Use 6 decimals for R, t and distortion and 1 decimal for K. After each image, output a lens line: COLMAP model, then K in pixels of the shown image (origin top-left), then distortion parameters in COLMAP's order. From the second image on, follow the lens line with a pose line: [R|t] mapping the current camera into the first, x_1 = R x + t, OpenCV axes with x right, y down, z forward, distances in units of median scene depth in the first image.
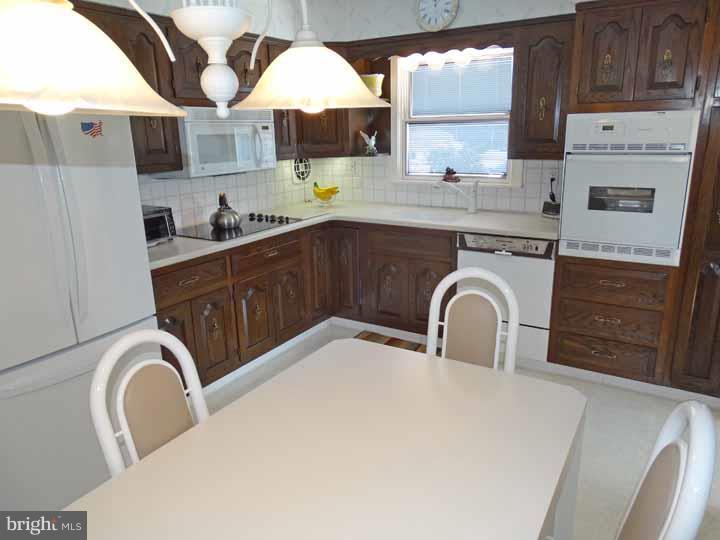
lens RADIAL K [[523.9, 0, 360.0], [0, 523.9, 270.0], [0, 0, 1]] dist [-0.002354, -0.000416]
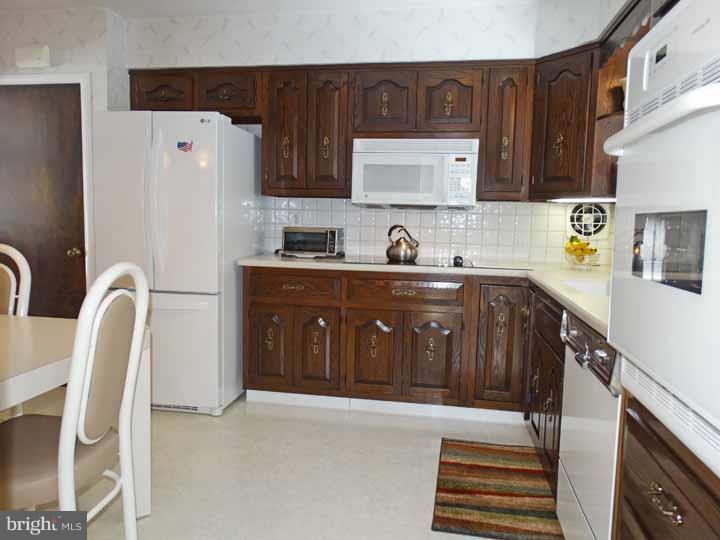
lens RADIAL K [[523.9, 0, 360.0], [0, 523.9, 270.0], [0, 0, 1]] dist [-0.002354, -0.000416]
pose [[0.356902, 0.124005, -0.925875, 0.703671], [-0.281867, 0.959249, 0.019822, -0.065538], [0.890602, 0.253899, 0.377310, 0.623927]]
